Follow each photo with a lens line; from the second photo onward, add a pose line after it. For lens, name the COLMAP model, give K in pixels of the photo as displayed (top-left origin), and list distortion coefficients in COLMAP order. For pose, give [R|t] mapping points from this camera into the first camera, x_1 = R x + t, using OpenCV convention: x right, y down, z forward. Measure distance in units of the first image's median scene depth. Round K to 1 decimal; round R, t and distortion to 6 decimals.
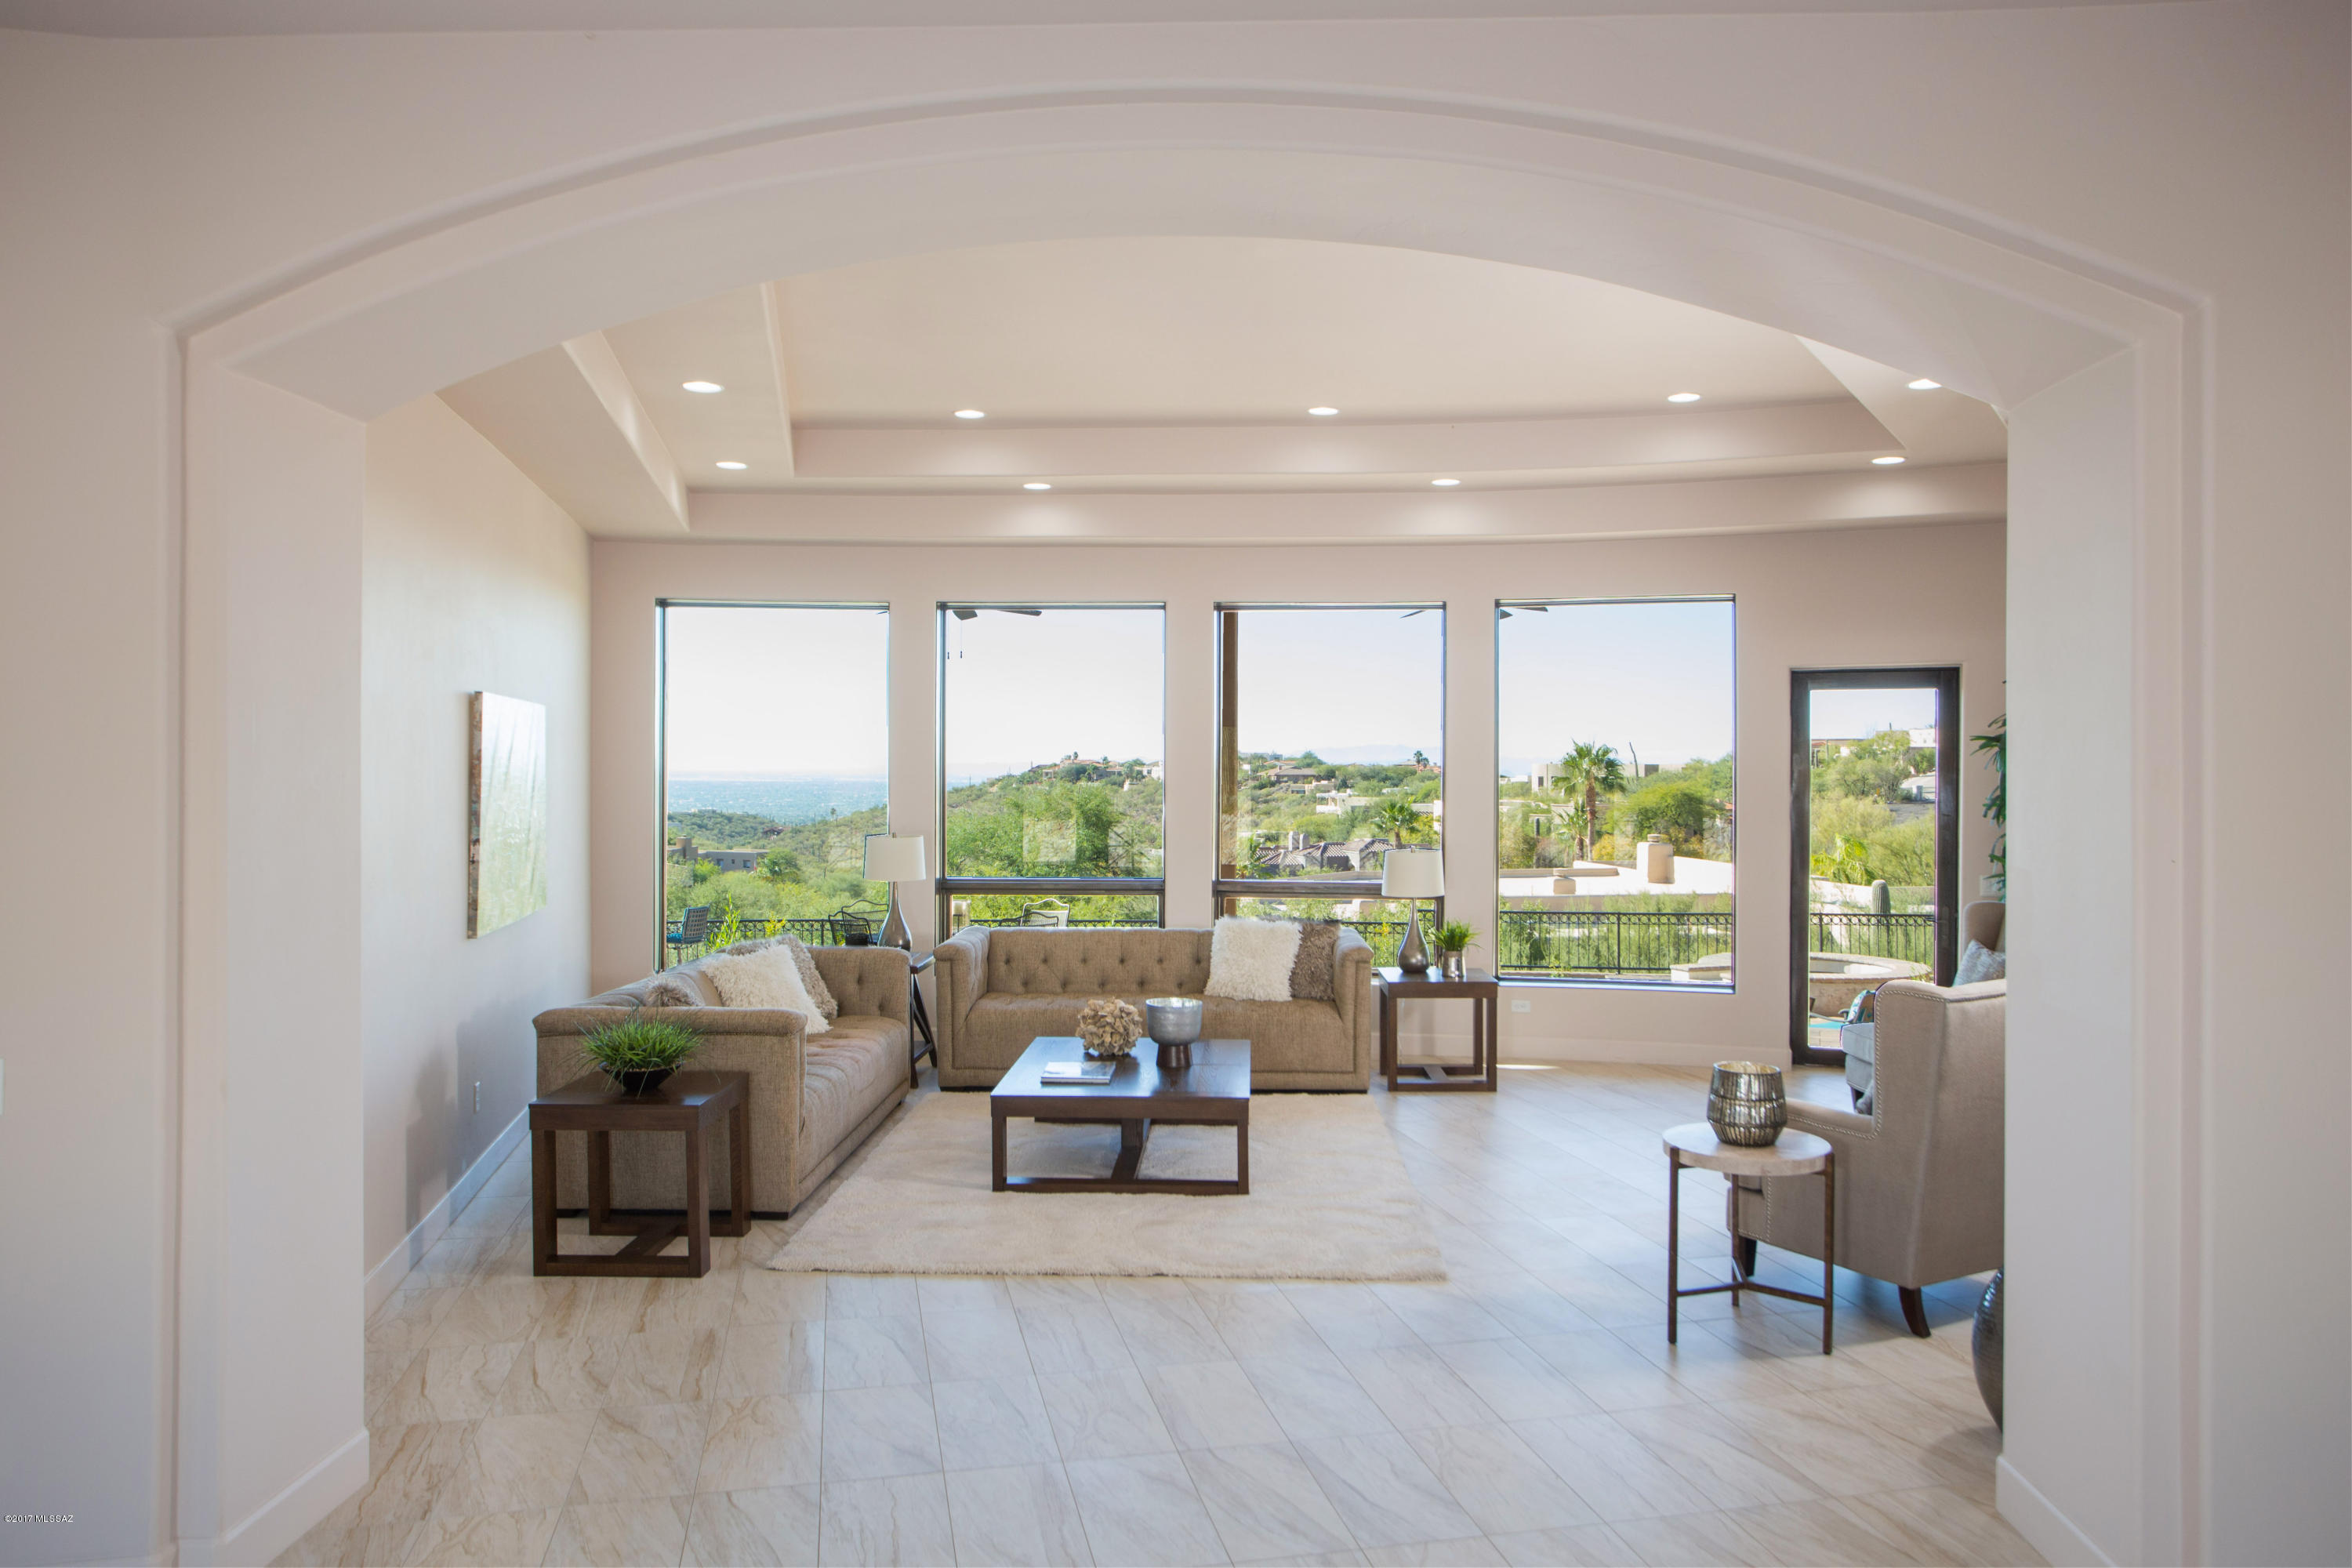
lens RADIAL K [[1613.9, 0, 1176.0], [0, 1613.9, 784.0], [0, 0, 1]] dist [-0.001589, -0.000607]
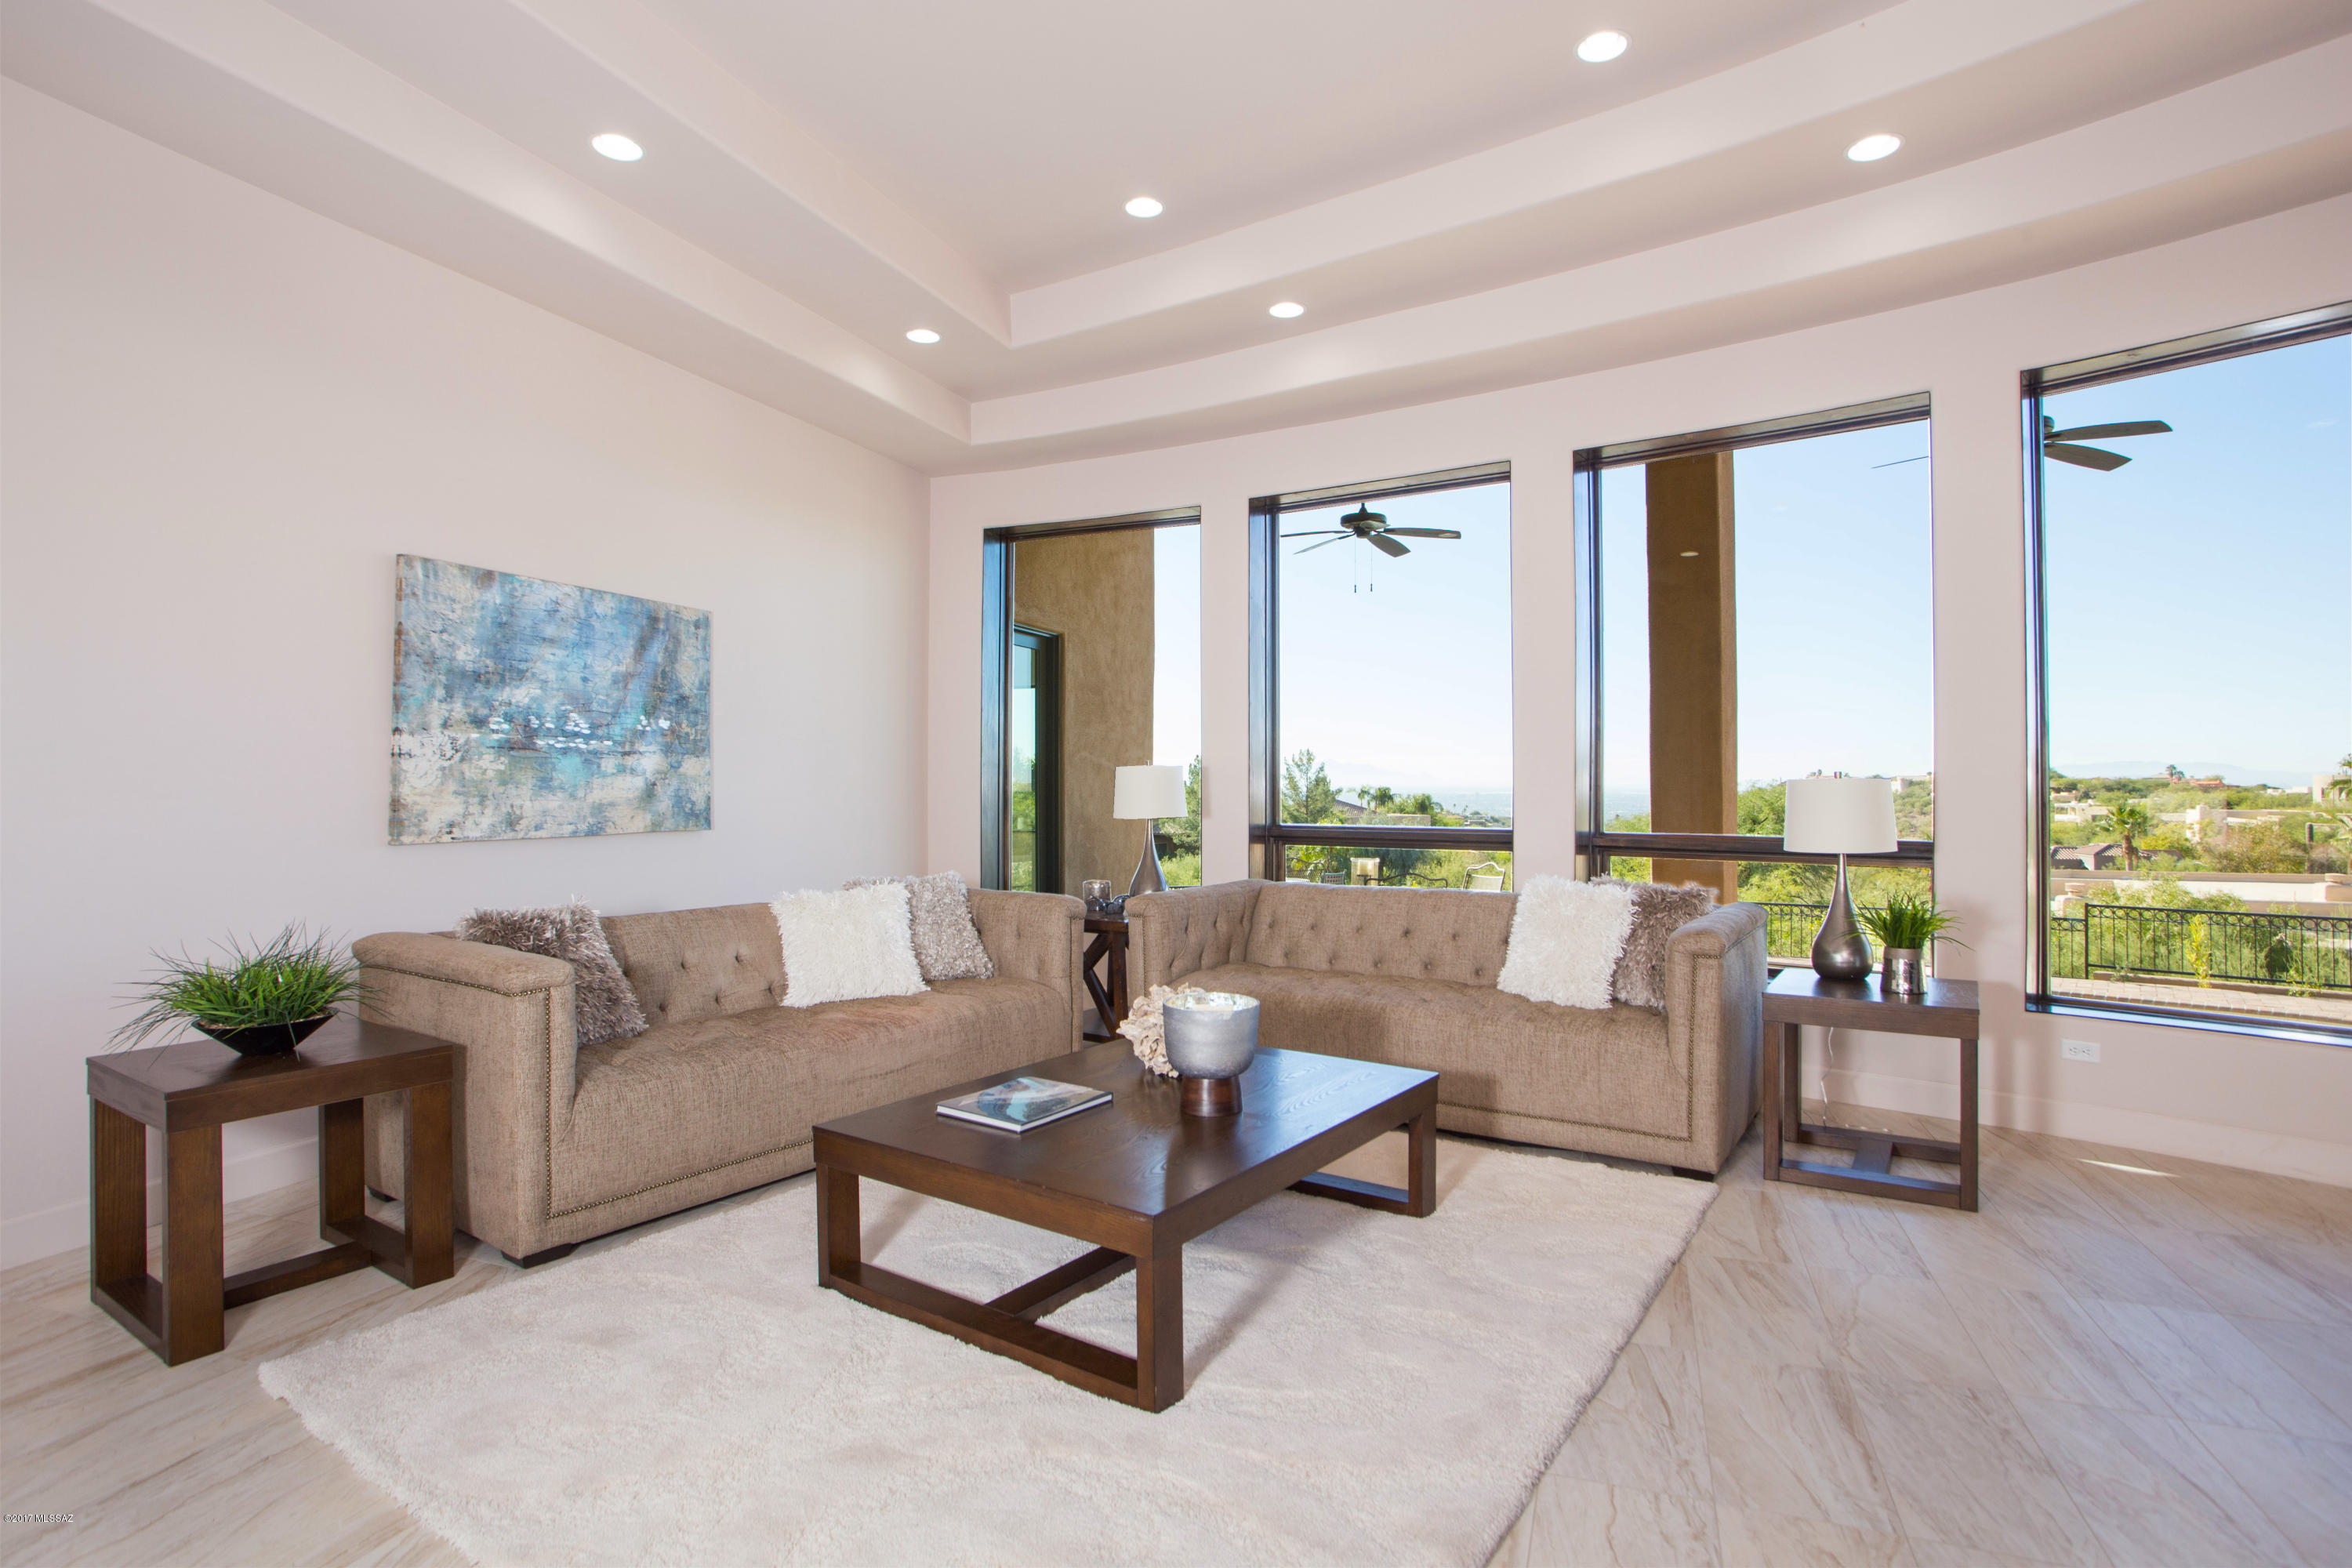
lens RADIAL K [[1184.3, 0, 1174.6], [0, 1184.3, 775.9], [0, 0, 1]] dist [-0.016431, 0.000558]
pose [[0.848948, -0.006852, -0.528432, 0.169368], [-0.001579, 0.999879, -0.015501, 0.048015], [0.528474, 0.013993, 0.848834, 0.497500]]
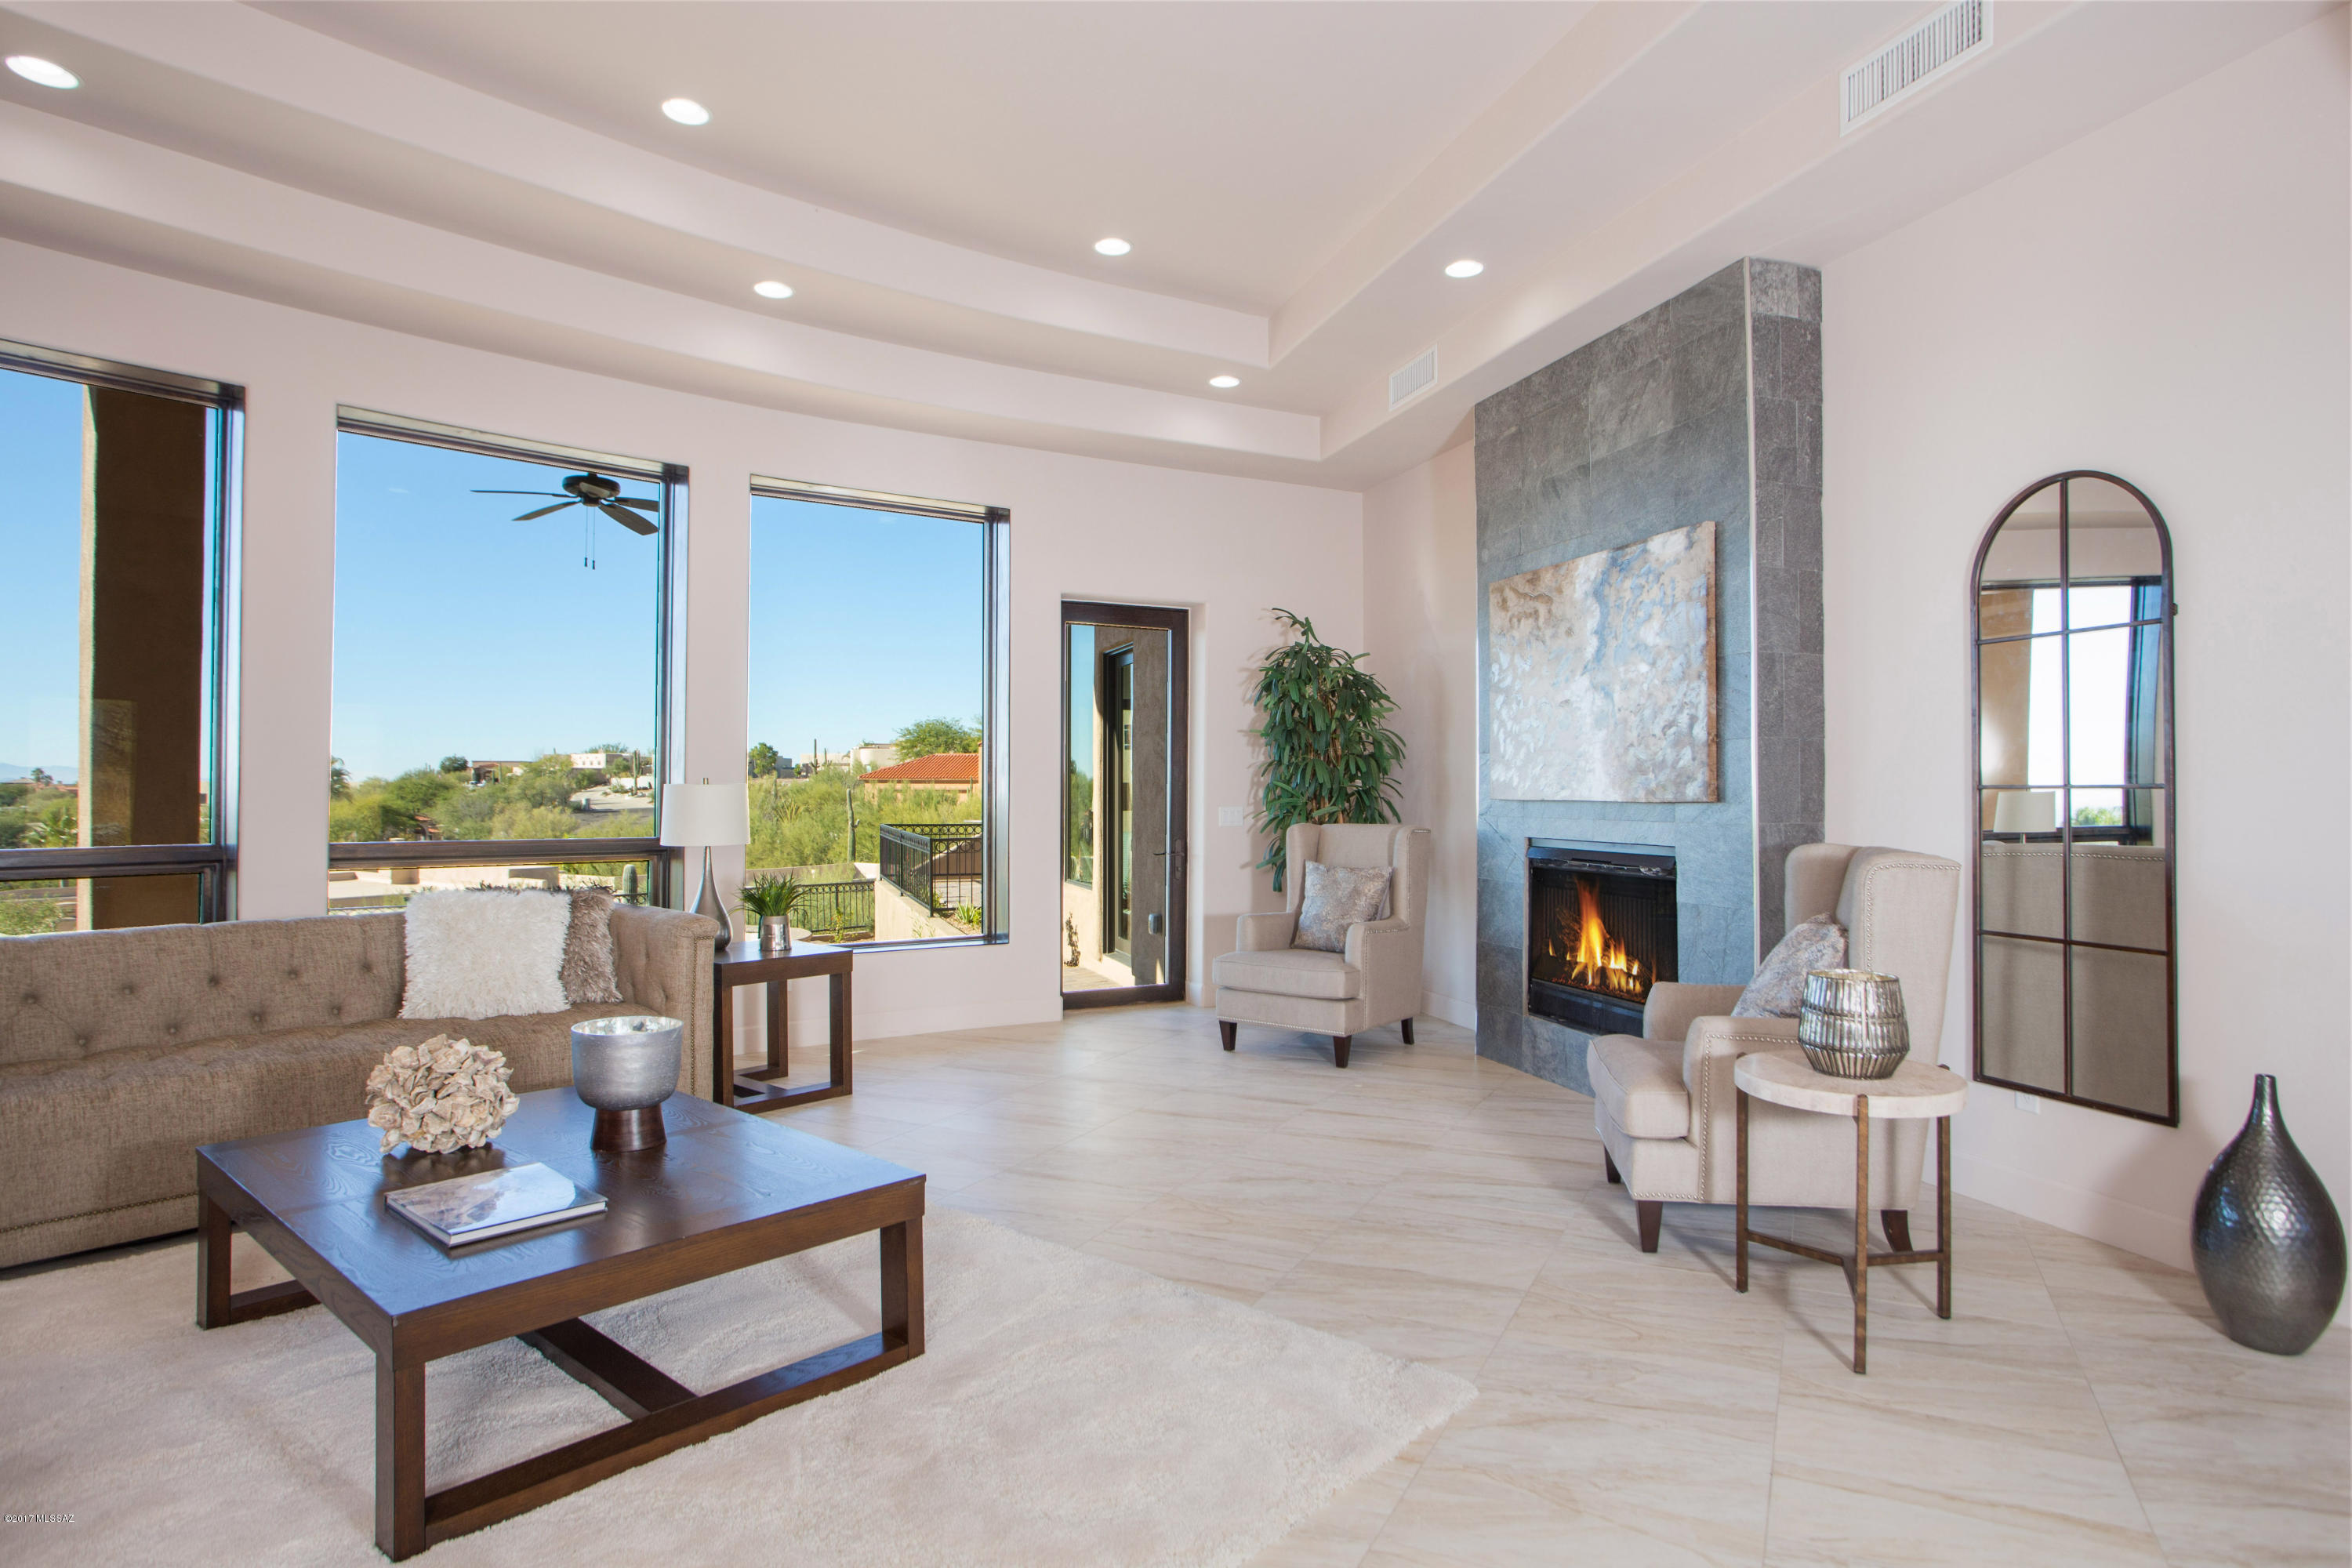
lens RADIAL K [[1286.4, 0, 1183.3], [0, 1286.4, 783.1], [0, 0, 1]] dist [-0.023458, 0.000227]
pose [[0.626341, 0.004678, 0.779535, -0.166359], [0.007145, 0.999906, -0.011741, 0.049646], [-0.779516, 0.012924, 0.626249, 0.472276]]
